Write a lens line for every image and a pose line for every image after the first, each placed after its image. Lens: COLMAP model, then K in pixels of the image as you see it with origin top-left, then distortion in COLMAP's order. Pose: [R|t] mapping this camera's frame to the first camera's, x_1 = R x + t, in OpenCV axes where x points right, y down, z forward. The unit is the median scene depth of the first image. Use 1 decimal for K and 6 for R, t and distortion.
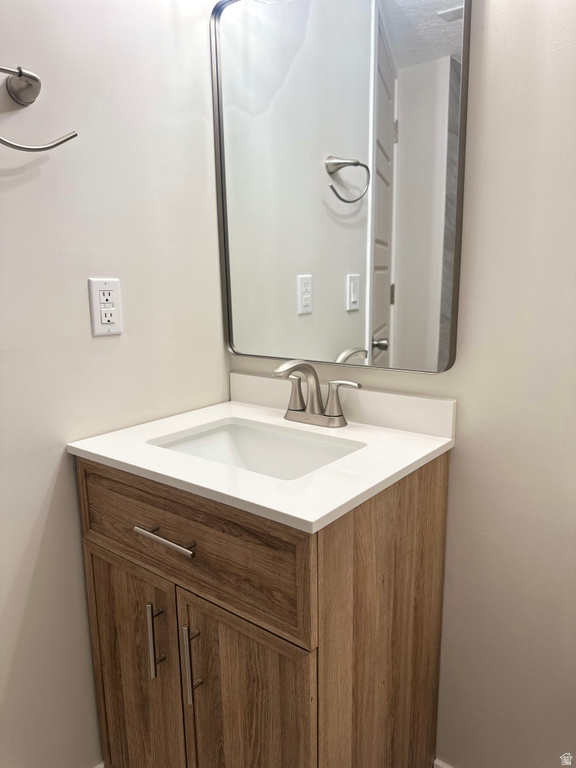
lens RADIAL K [[536.4, 0, 286.4], [0, 536.4, 389.4], [0, 0, 1]] dist [-0.012055, -0.006123]
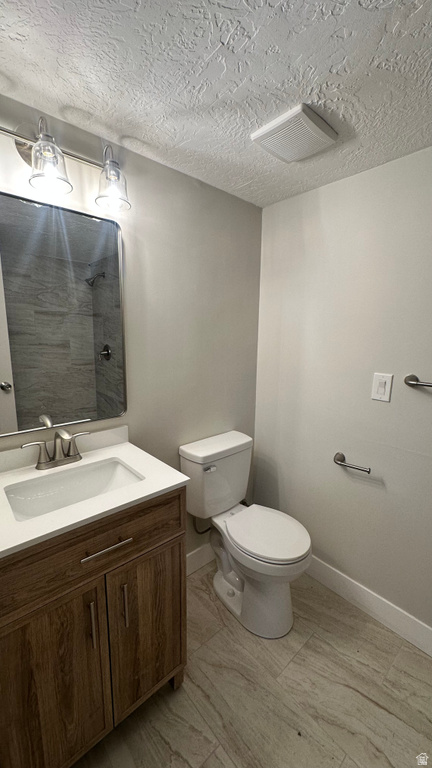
lens RADIAL K [[307.4, 0, 214.5], [0, 307.4, 380.9], [0, 0, 1]] dist [-0.004060, 0.000585]
pose [[0.166450, -0.138029, 0.976341, -1.082042], [0.166860, 0.979817, 0.110074, -0.302360], [-0.971829, 0.144590, 0.186122, 0.422709]]
